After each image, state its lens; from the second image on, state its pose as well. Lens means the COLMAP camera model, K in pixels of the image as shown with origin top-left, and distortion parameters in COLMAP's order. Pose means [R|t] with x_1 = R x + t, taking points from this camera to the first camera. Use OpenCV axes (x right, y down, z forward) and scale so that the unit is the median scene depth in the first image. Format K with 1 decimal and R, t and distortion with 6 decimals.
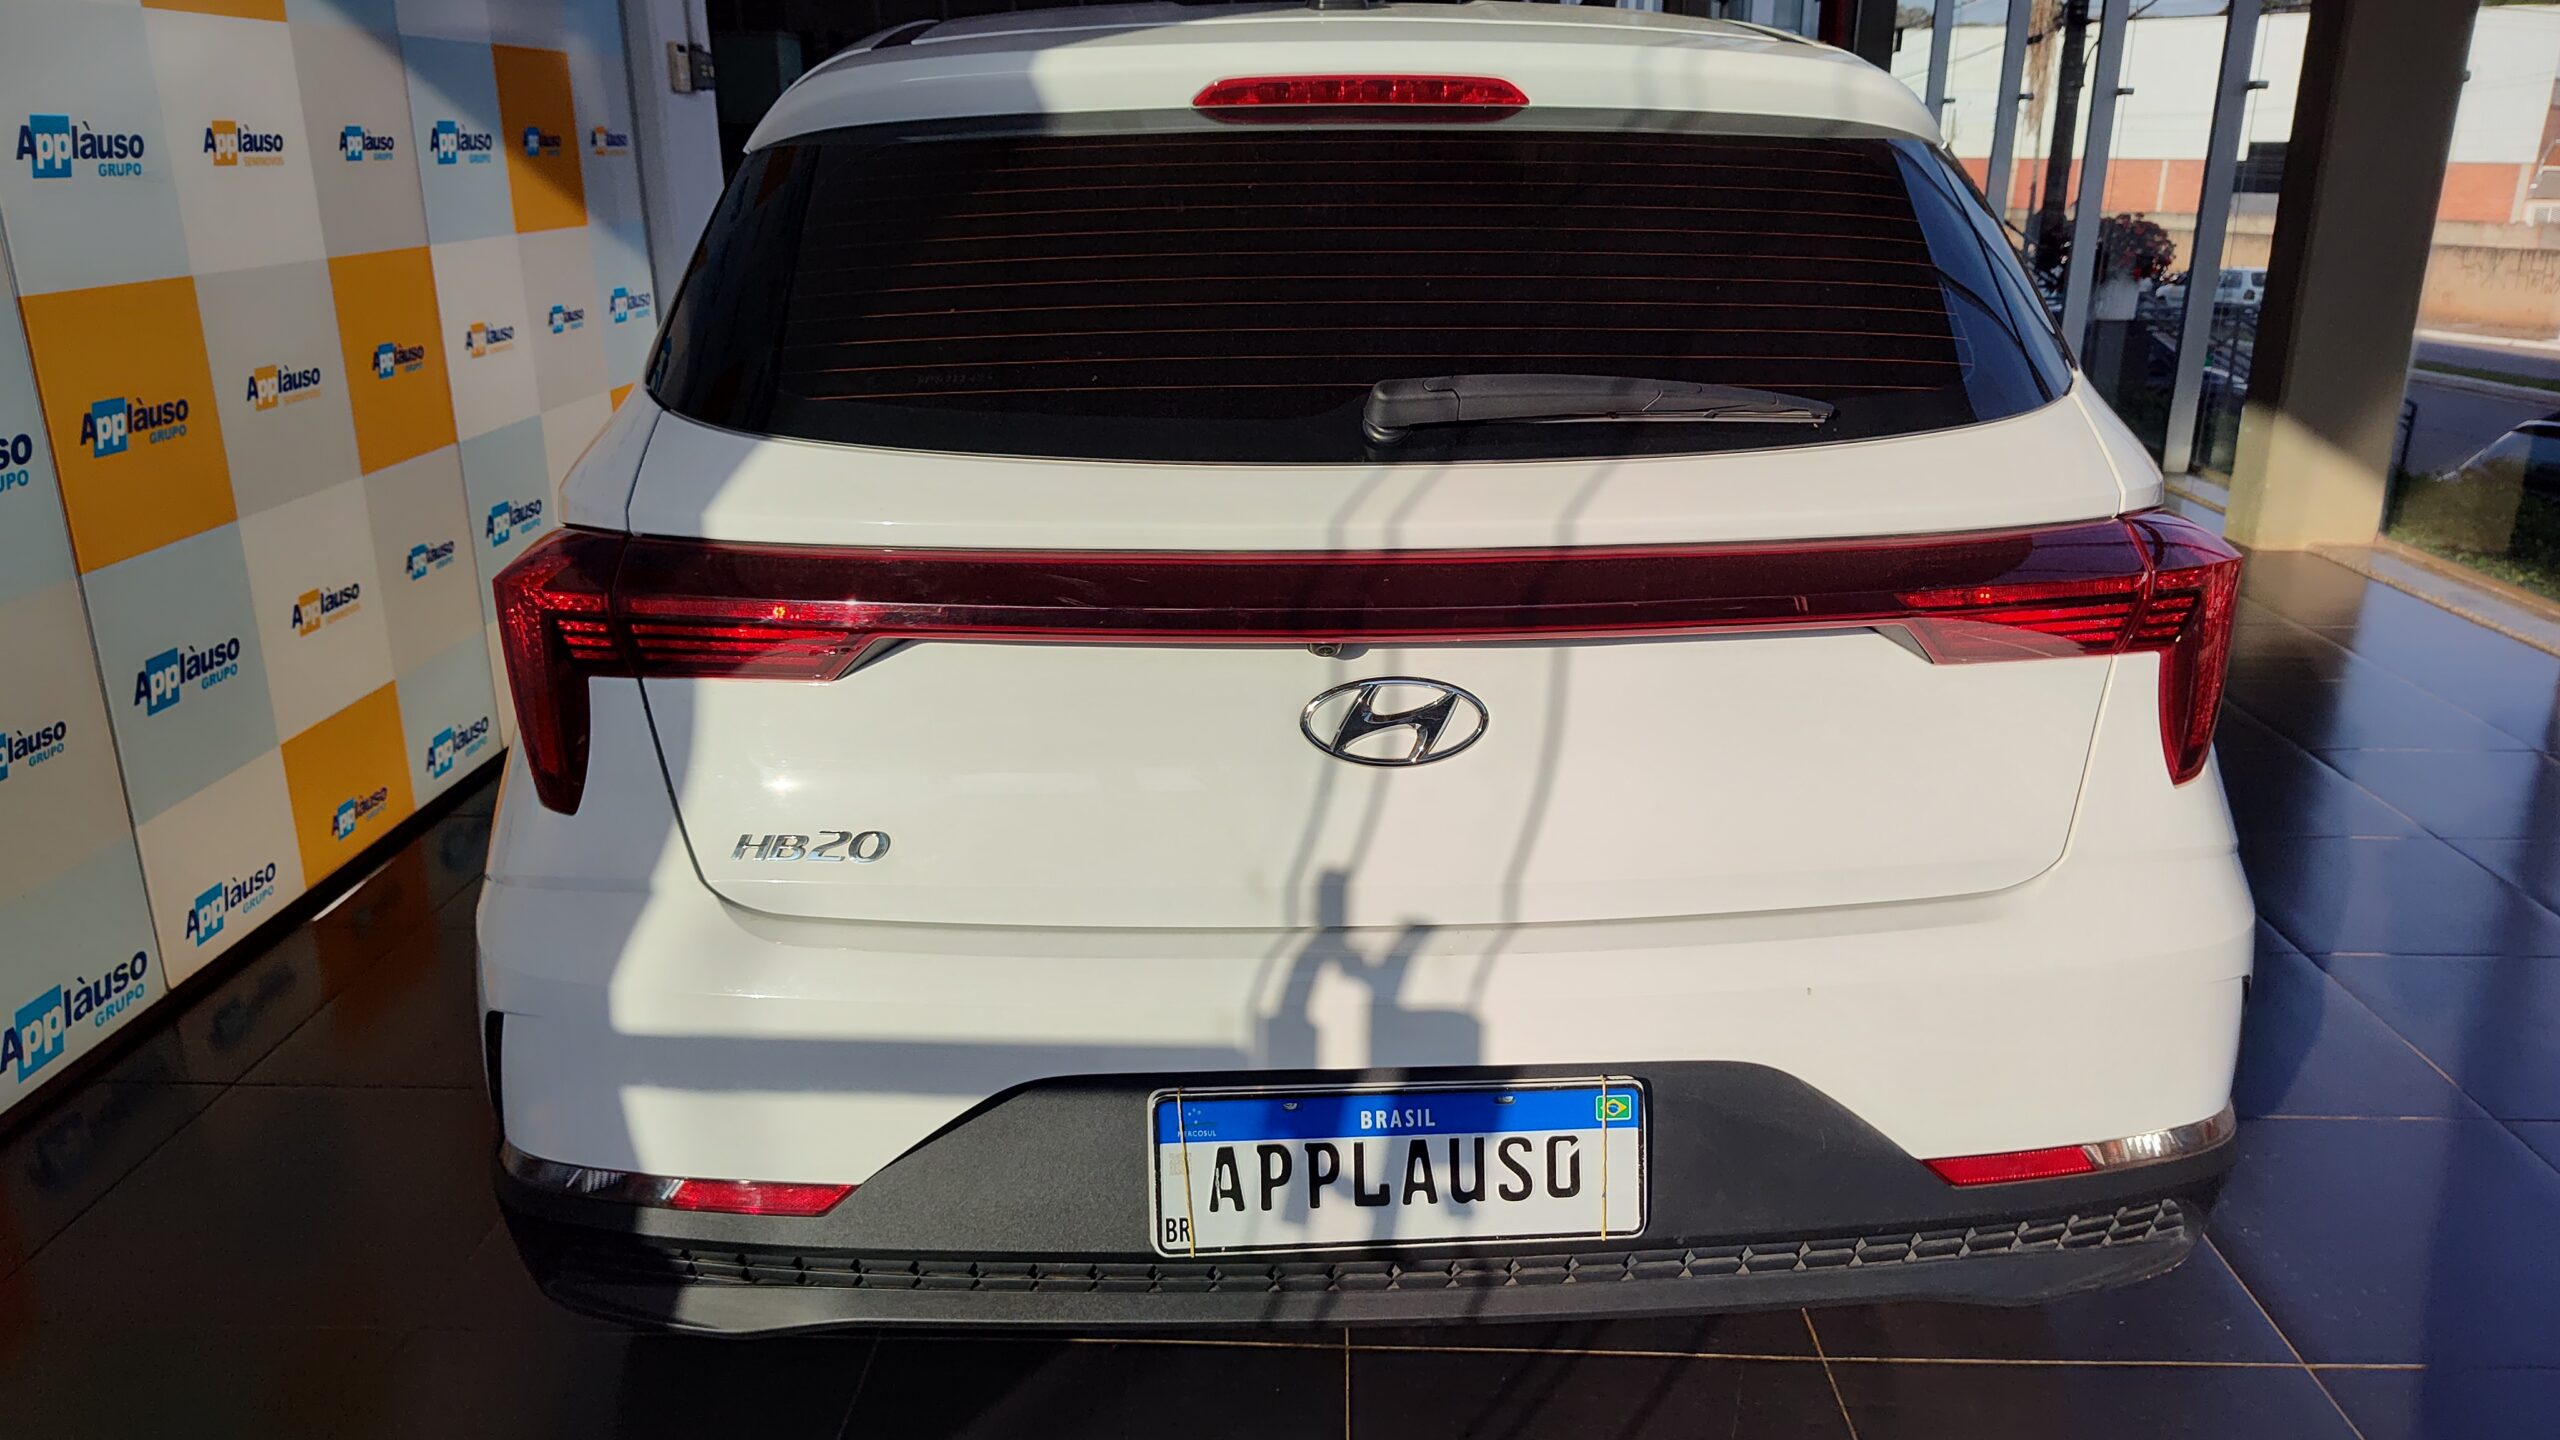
lens RADIAL K [[1750.8, 0, 1319.5], [0, 1750.8, 729.1], [0, 0, 1]] dist [-0.008486, 0.000966]
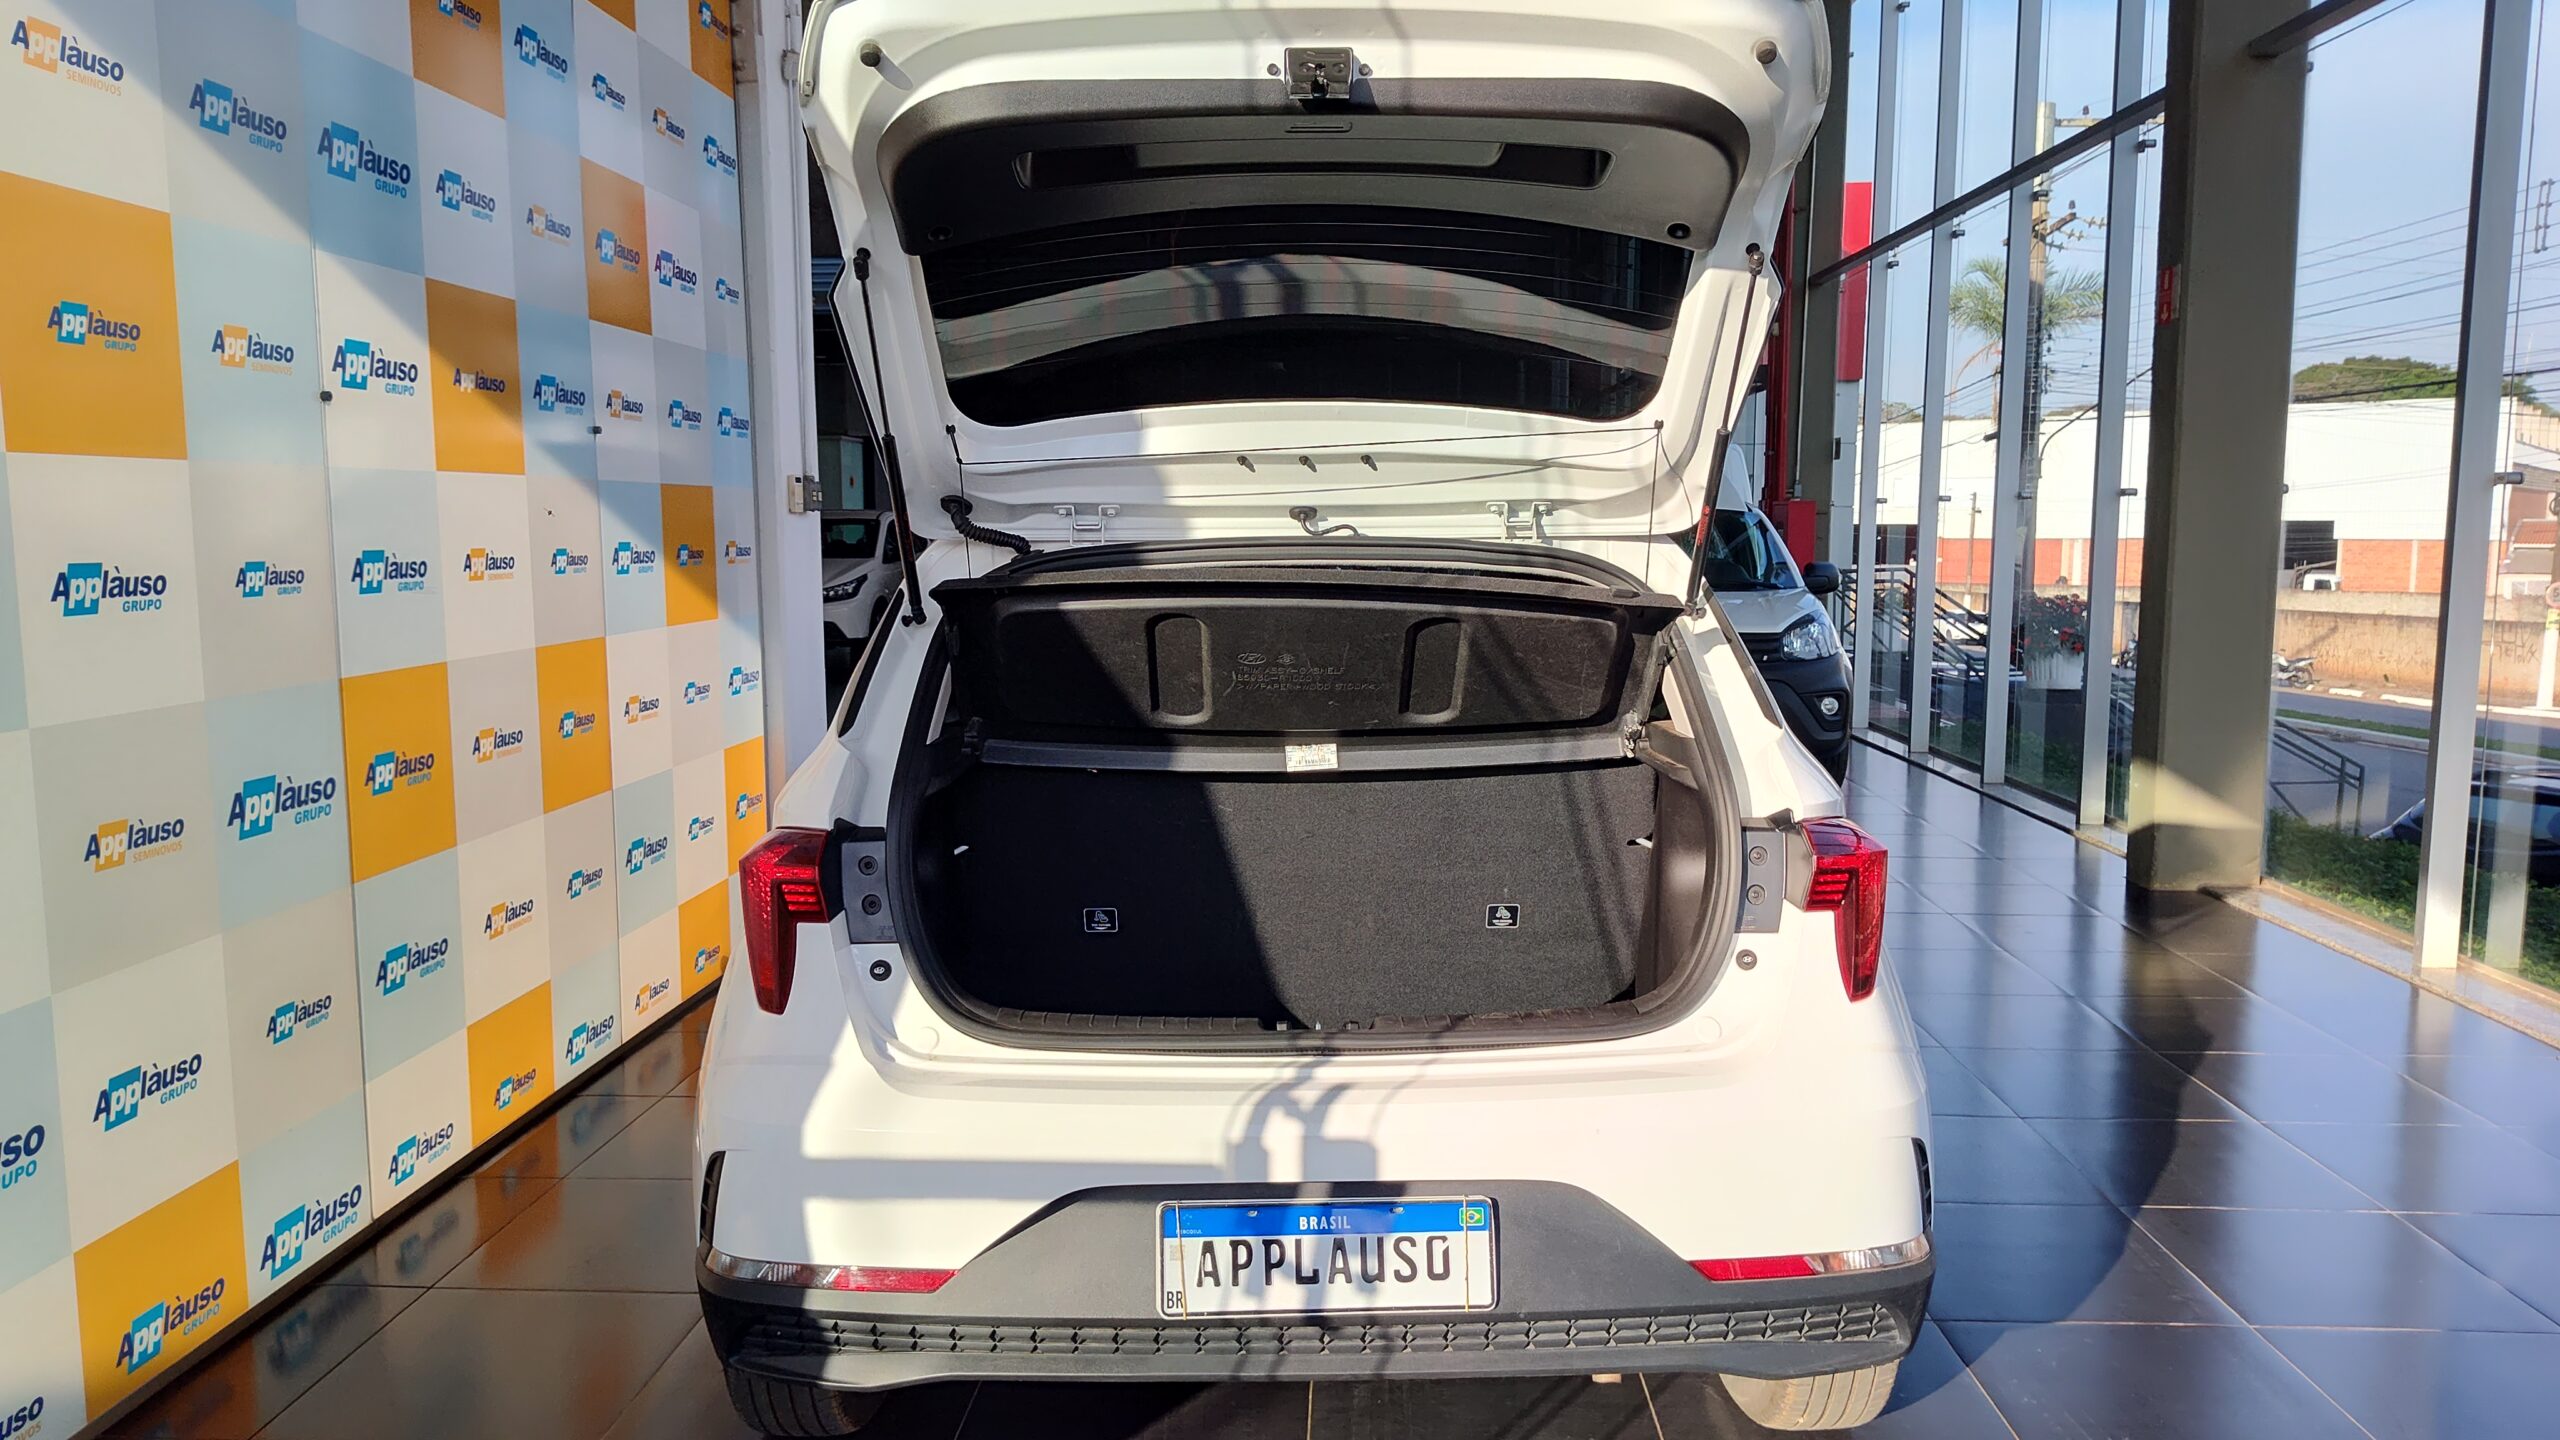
lens RADIAL K [[1678.0, 0, 1293.9], [0, 1678.0, 752.8], [0, 0, 1]] dist [-0.038001, -0.002312]
pose [[0.999773, -0.000692, -0.021298, 0.047479], [-0.003394, 0.981538, -0.191235, 0.100033], [0.021037, 0.191263, 0.981313, -0.447858]]
